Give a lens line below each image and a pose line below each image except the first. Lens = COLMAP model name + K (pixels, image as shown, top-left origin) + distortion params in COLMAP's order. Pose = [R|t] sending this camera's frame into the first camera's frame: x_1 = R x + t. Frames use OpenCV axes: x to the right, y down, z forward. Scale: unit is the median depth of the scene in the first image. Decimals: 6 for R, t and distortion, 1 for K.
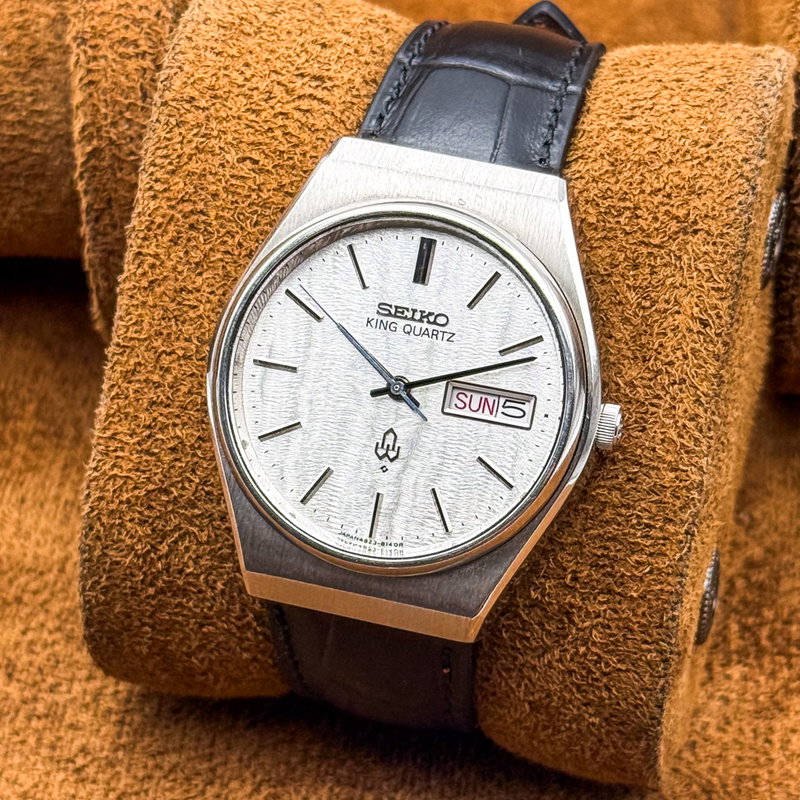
lens RADIAL K [[2710.8, 0, 397.8], [0, 2710.8, 413.1], [0, 0, 1]] dist [0.136620, 1.057283]
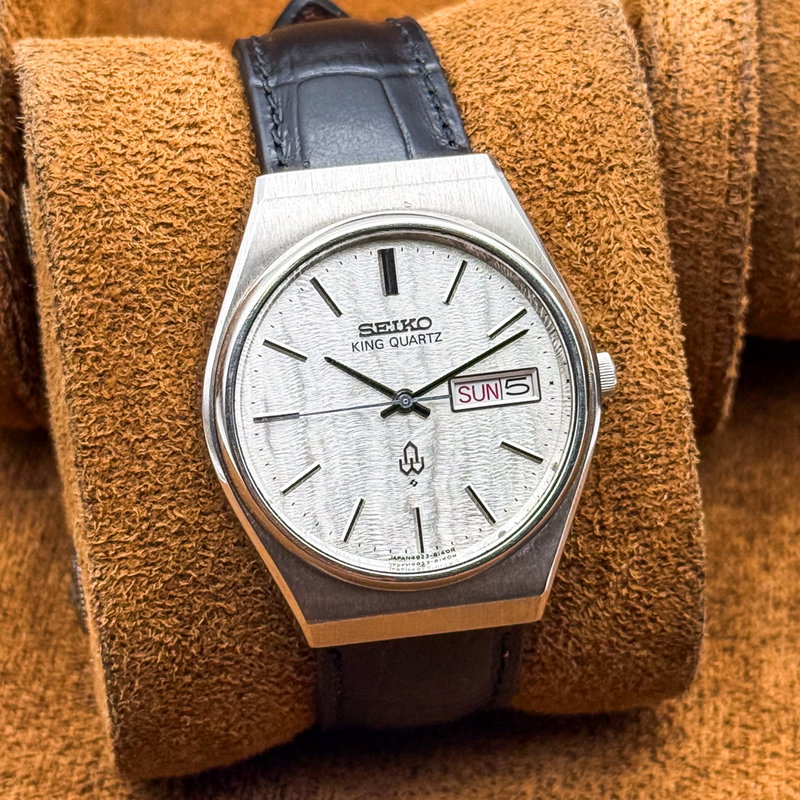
lens RADIAL K [[2710.8, 0, 397.8], [0, 2710.8, 413.1], [0, 0, 1]] dist [0.136620, 1.057283]
pose [[0.906043, -0.303019, 0.295407, -0.290049], [0.293693, 0.952826, 0.076592, -0.080017], [-0.304681, 0.017363, 0.952296, 0.050670]]
